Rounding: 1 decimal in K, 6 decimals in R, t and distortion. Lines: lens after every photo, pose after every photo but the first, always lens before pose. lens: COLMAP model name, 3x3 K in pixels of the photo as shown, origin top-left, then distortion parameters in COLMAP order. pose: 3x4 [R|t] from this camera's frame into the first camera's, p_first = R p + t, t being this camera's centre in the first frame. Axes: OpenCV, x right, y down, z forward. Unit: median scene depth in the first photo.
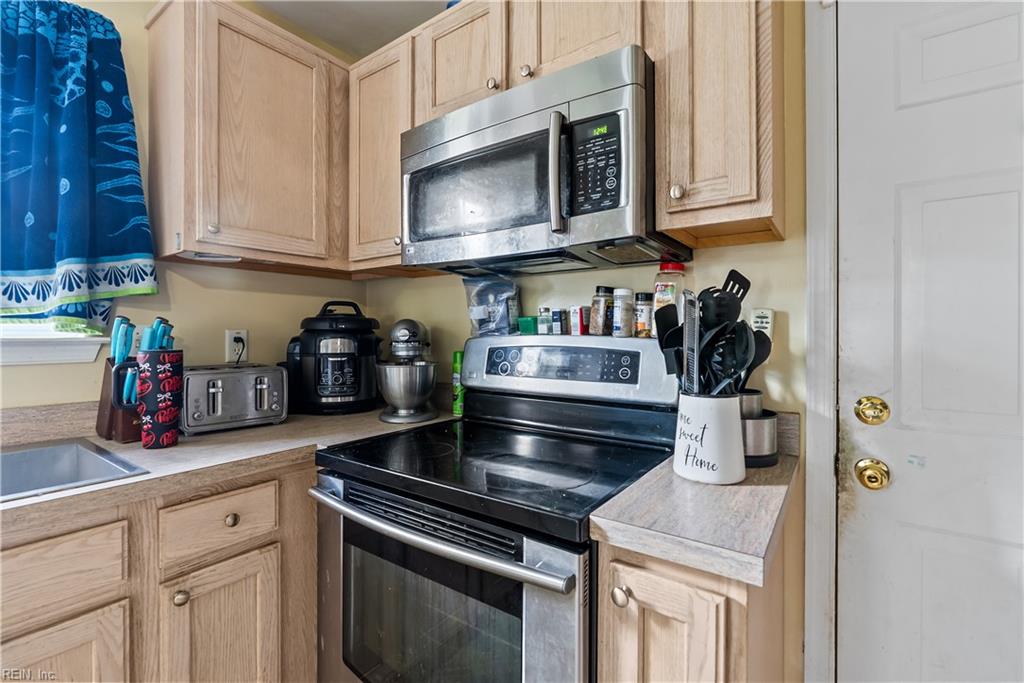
lens RADIAL K [[463.5, 0, 513.9], [0, 463.5, 332.3], [0, 0, 1]] dist [-0.004977, 0.000473]
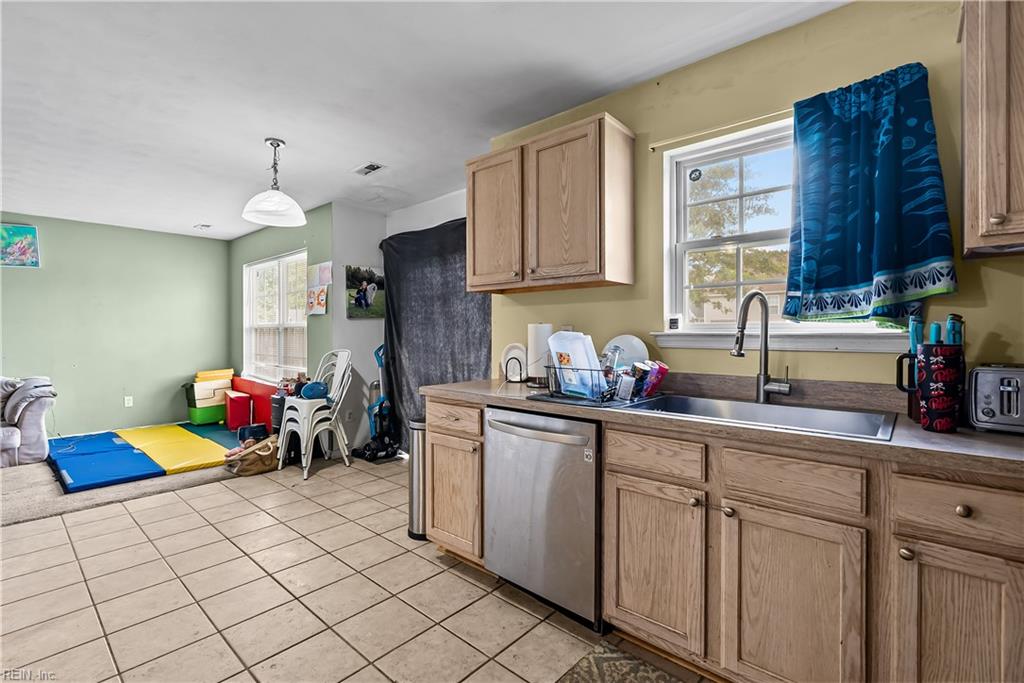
lens RADIAL K [[463.5, 0, 513.9], [0, 463.5, 332.3], [0, 0, 1]] dist [-0.004977, 0.000473]
pose [[-0.095664, 0.000013, -0.995414, 0.439744], [0.001532, 0.999999, -0.000134, 0.009523], [0.995413, -0.001538, -0.095664, 0.097225]]
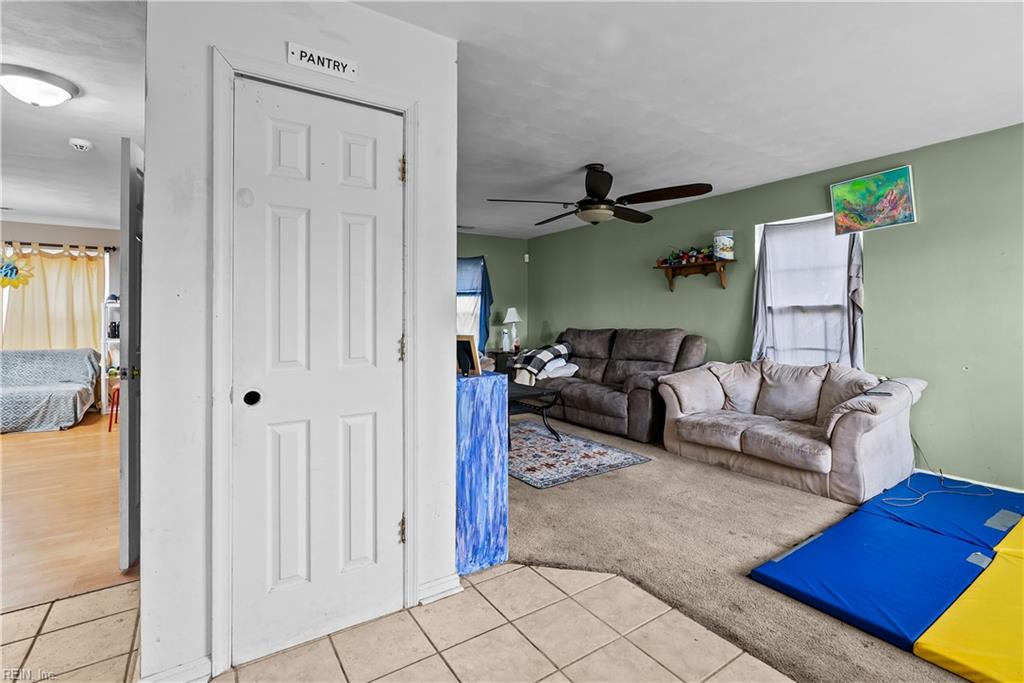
lens RADIAL K [[471.2, 0, 512.3], [0, 471.2, 311.7], [0, 0, 1]] dist [-0.002372, -0.000131]
pose [[-0.938433, 0.007423, 0.345382, -1.781988], [0.004048, 0.999937, -0.010491, 0.001121], [-0.345438, -0.008447, -0.938403, -0.850980]]
